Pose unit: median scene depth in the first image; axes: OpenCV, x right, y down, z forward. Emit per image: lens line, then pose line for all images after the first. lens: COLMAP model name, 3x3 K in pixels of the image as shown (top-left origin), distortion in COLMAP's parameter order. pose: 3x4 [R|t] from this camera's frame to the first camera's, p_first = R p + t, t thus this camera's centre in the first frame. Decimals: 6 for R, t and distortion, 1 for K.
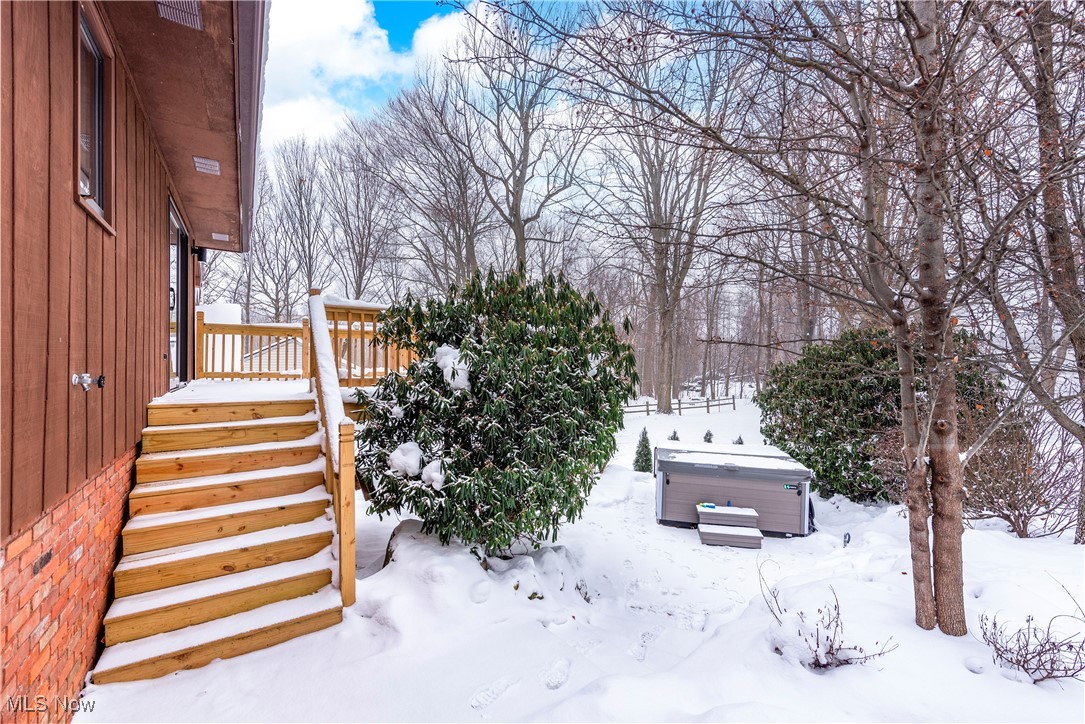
lens RADIAL K [[475.9, 0, 543.5], [0, 475.9, 363.7], [0, 0, 1]] dist [0.003363, -0.000180]
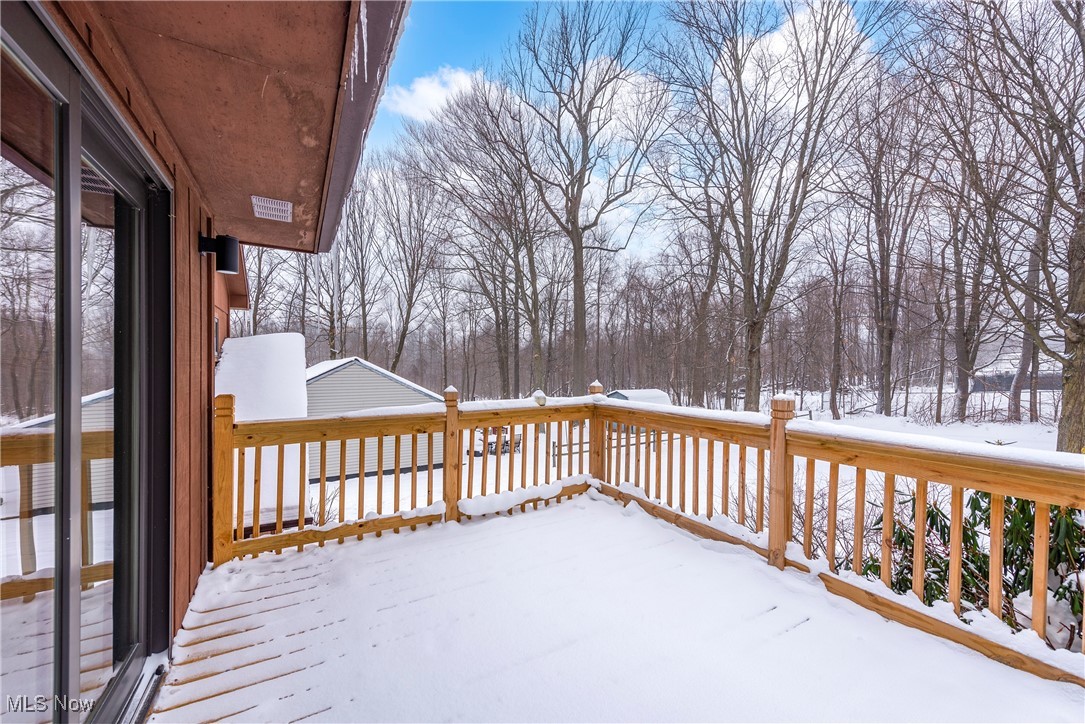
lens RADIAL K [[427.9, 0, 540.8], [0, 427.9, 365.2], [0, 0, 1]] dist [-0.001684, 0.000027]
pose [[0.999043, -0.003292, -0.043615, -0.086261], [0.003485, 0.999985, 0.004341, -0.026873], [0.043600, -0.004489, 0.999039, 0.128432]]
